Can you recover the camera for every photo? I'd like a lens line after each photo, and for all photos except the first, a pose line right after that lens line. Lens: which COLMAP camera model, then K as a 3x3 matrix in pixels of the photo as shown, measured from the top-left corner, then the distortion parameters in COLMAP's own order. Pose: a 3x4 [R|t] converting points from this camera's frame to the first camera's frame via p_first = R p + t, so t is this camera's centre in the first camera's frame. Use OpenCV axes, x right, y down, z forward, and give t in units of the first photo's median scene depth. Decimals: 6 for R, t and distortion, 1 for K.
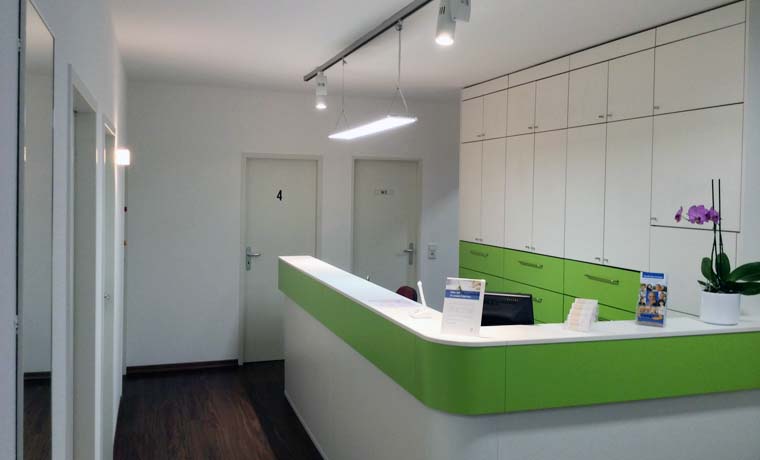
lens RADIAL K [[697.8, 0, 397.1], [0, 697.8, 212.8], [0, 0, 1]] dist [0.013949, 0.000000]
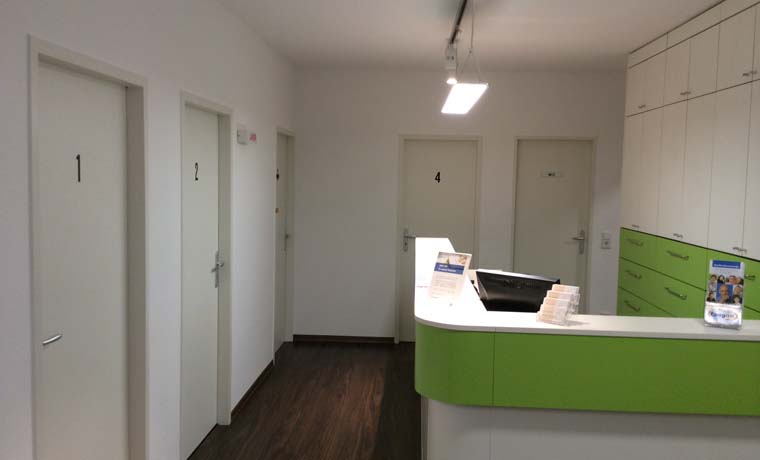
lens RADIAL K [[697.8, 0, 381.8], [0, 697.8, 237.0], [0, 0, 1]] dist [0.013949, 0.000000]
pose [[0.920277, 0.034845, -0.389713, 0.163234], [-0.017119, 0.998659, 0.048868, 0.013989], [0.390893, -0.038301, 0.919639, 0.063597]]
